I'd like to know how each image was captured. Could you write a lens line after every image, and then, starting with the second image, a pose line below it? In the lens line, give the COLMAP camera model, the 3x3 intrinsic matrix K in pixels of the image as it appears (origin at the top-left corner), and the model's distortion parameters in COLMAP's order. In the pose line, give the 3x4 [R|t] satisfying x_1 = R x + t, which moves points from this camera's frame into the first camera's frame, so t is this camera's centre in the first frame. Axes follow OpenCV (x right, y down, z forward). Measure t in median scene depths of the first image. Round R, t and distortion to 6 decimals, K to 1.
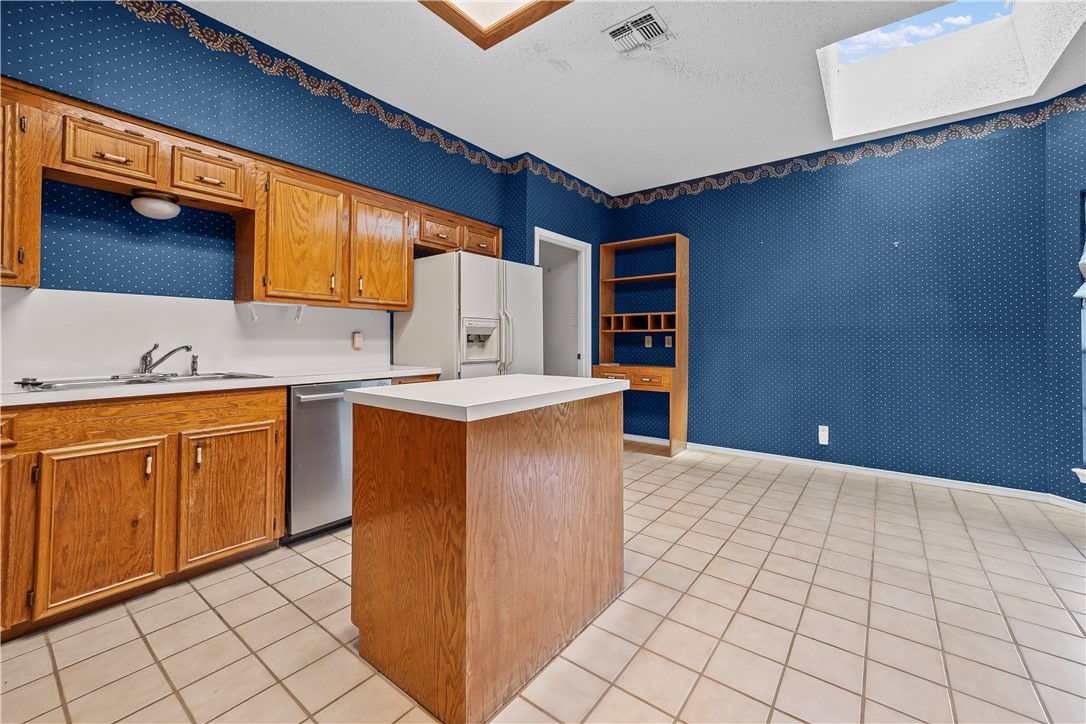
lens RADIAL K [[442.8, 0, 547.6], [0, 442.8, 331.2], [0, 0, 1]] dist [-0.012159, 0.006549]
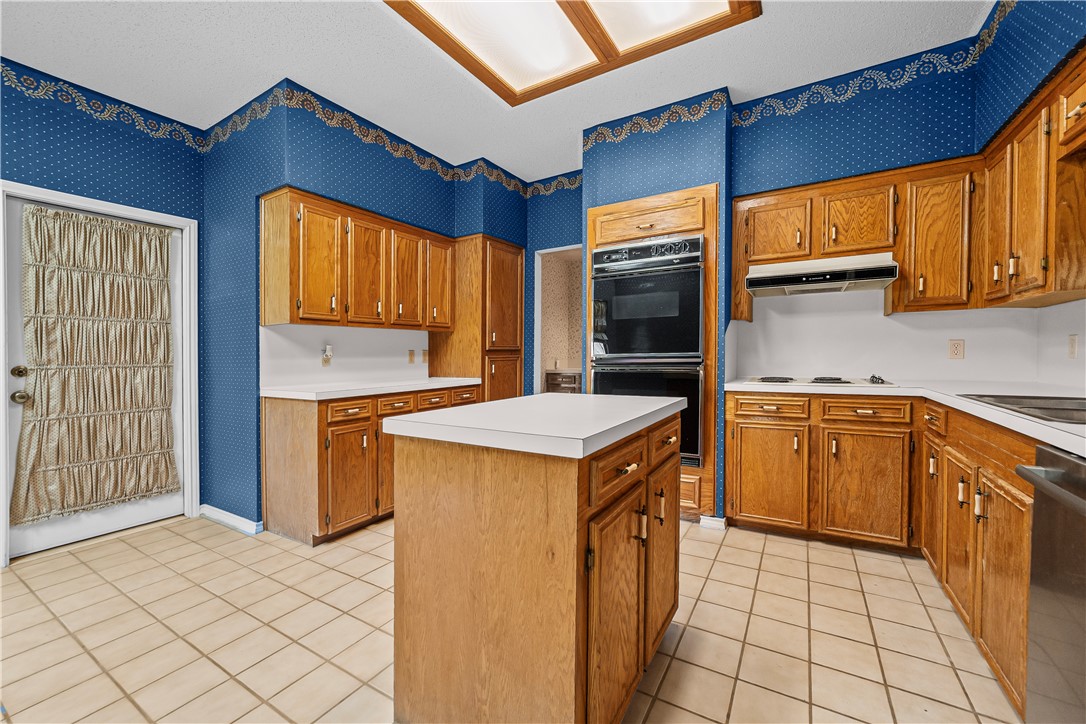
lens RADIAL K [[435.6, 0, 547.4], [0, 435.6, 358.8], [0, 0, 1]] dist [-0.013736, 0.006539]
pose [[-0.993655, 0.013416, -0.111666, 0.003529], [0.014326, 0.999870, -0.007347, 0.017982], [0.111553, -0.008900, -0.993719, 1.004537]]
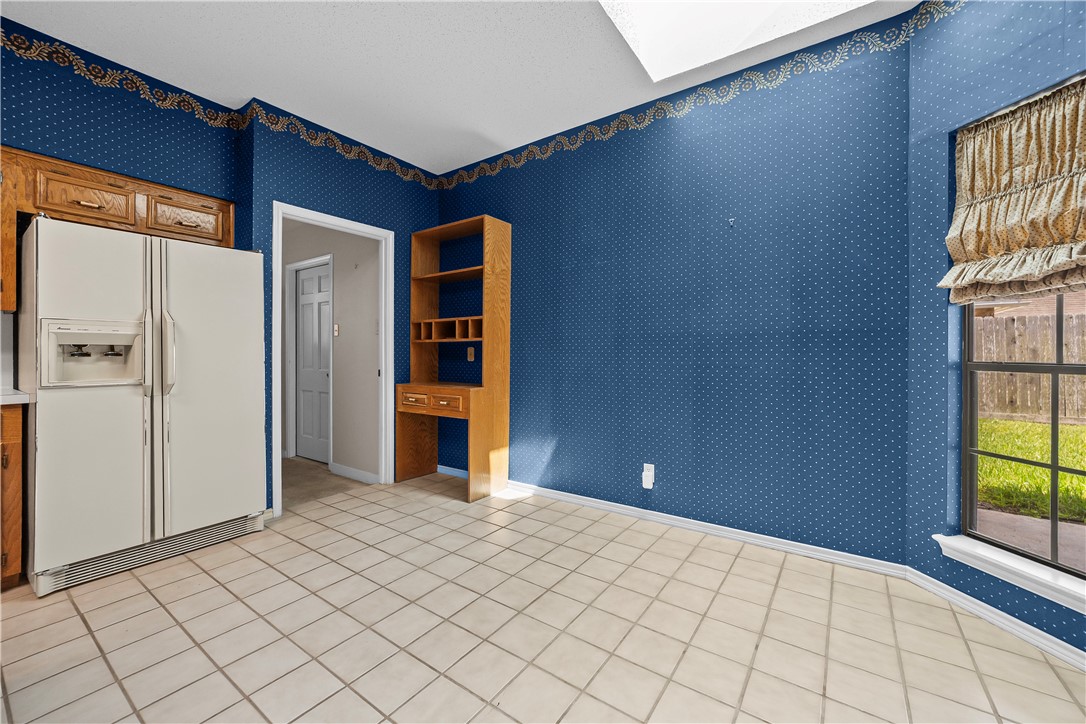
lens RADIAL K [[434.9, 0, 542.8], [0, 434.9, 350.6], [0, 0, 1]] dist [-0.000645, 0.000433]
pose [[0.999311, -0.003232, 0.036980, 0.483518], [0.002695, 0.999890, 0.014562, 0.008258], [-0.037023, -0.014452, 0.999210, 0.300547]]
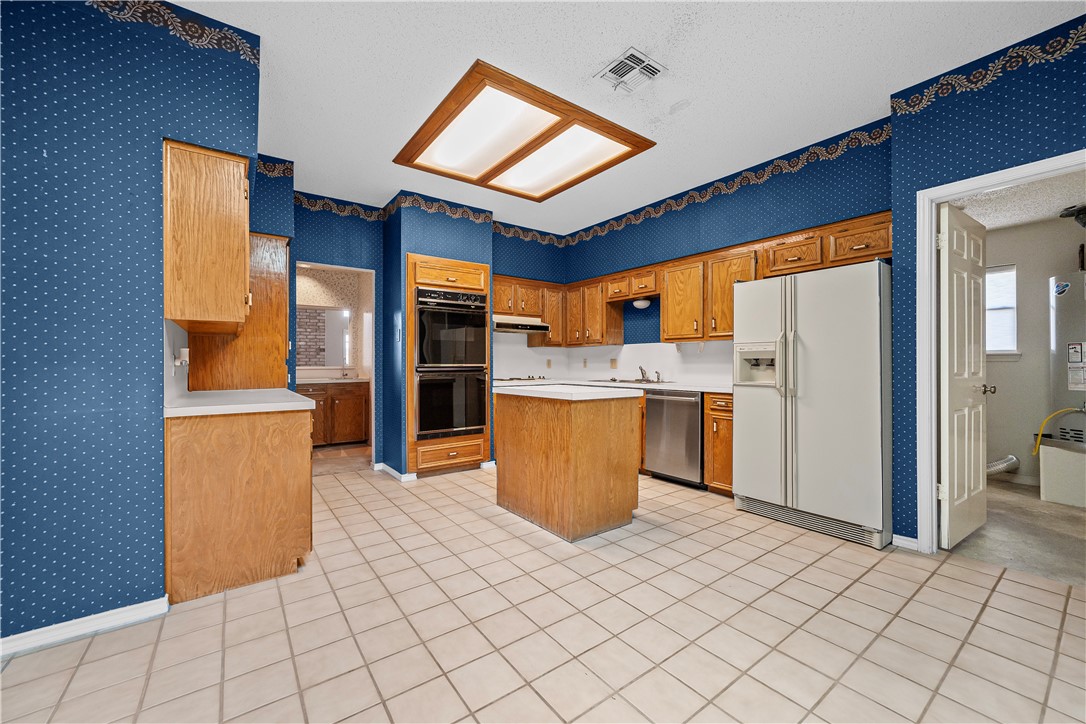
lens RADIAL K [[427.0, 0, 543.0], [0, 427.0, 362.0], [0, 0, 1]] dist [-0.010847, -0.000174]
pose [[-0.280280, -0.004820, -0.959906, 0.885894], [0.018827, 0.999767, -0.010518, 0.015831], [0.959734, -0.021020, -0.280124, 0.770967]]
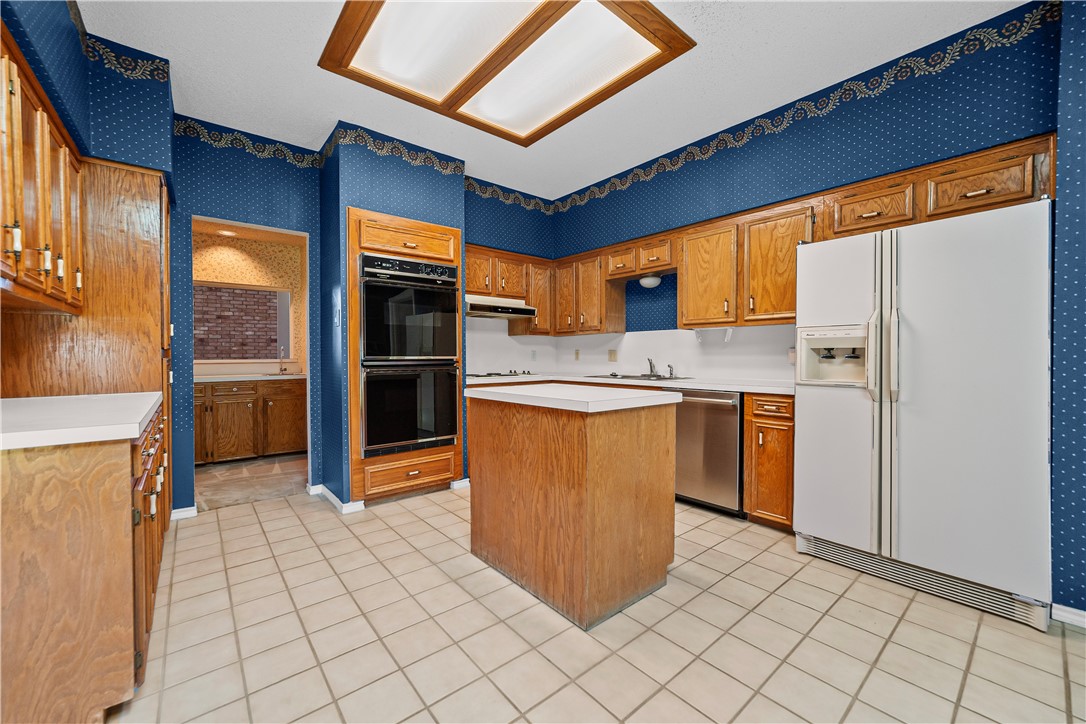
lens RADIAL K [[426.0, 0, 546.6], [0, 426.0, 361.7], [0, 0, 1]] dist [-0.002581, 0.000041]
pose [[-0.217165, 0.013196, -0.976046, 0.613338], [0.020509, 0.999750, 0.008953, 0.013596], [0.975919, -0.018073, -0.217381, 0.661902]]
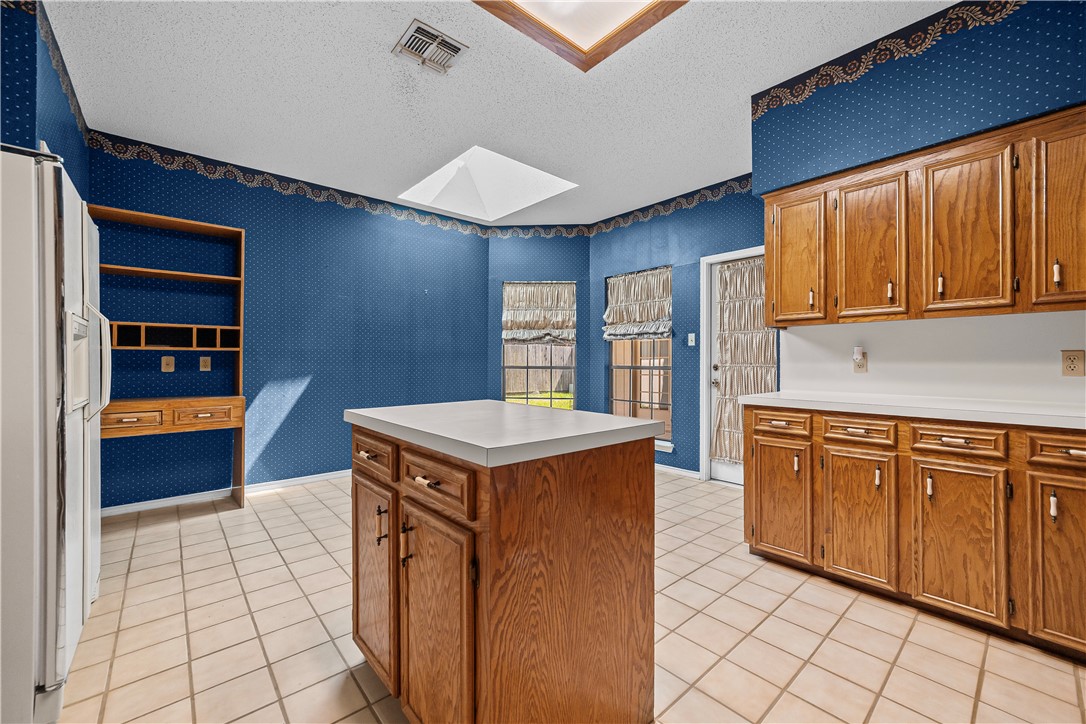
lens RADIAL K [[434.3, 0, 549.0], [0, 434.3, 357.3], [0, 0, 1]] dist [-0.008828, 0.000039]
pose [[0.195626, 0.007725, 0.980648, -0.486821], [-0.018318, 0.999823, -0.004222, 0.006080], [-0.980507, -0.017137, 0.195733, 0.390176]]
